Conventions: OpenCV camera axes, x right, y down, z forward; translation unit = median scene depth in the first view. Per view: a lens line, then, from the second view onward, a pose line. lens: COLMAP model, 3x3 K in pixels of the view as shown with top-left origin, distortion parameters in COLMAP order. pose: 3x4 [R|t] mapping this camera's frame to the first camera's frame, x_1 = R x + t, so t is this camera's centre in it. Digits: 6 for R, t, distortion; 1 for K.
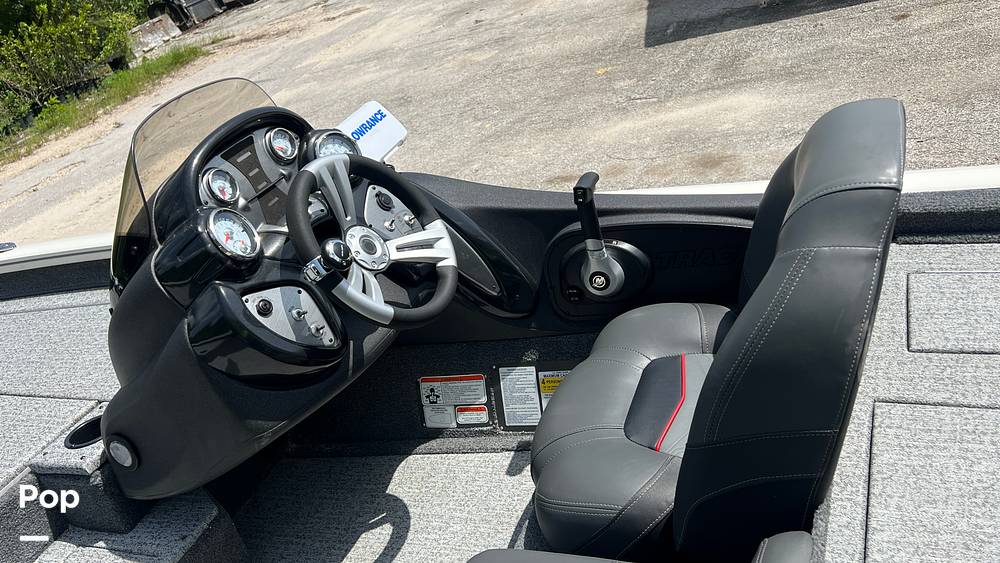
lens RADIAL K [[881.2, 0, 496.2], [0, 881.2, 275.7], [0, 0, 1]] dist [0.014529, -0.007958]
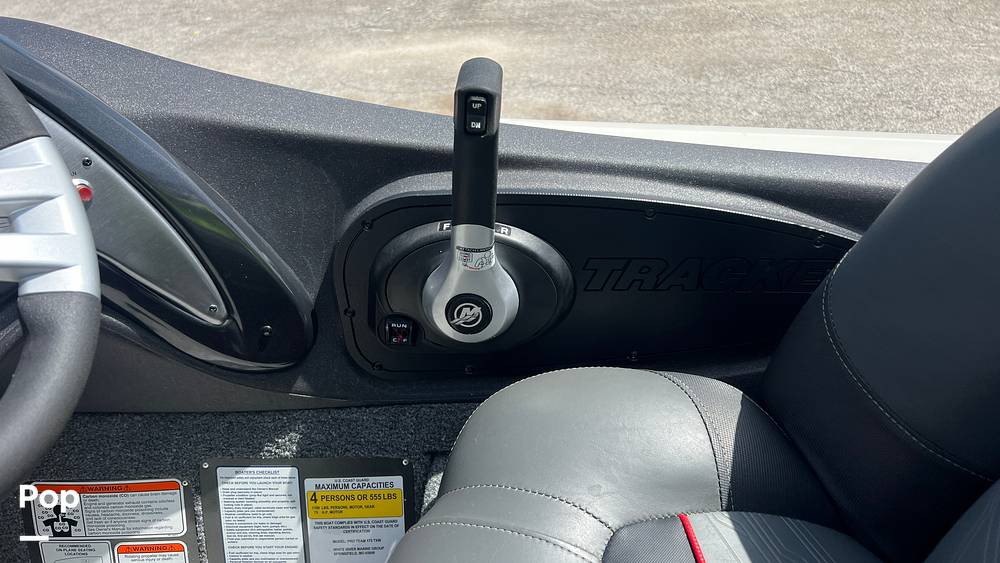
lens RADIAL K [[749.0, 0, 497.2], [0, 749.0, 287.4], [0, 0, 1]] dist [0.058842, -0.075160]
pose [[0.928625, 0.030754, 0.369744, -0.009944], [-0.071021, 0.992865, 0.095790, -0.040682], [-0.364159, -0.115213, 0.924183, 0.579025]]
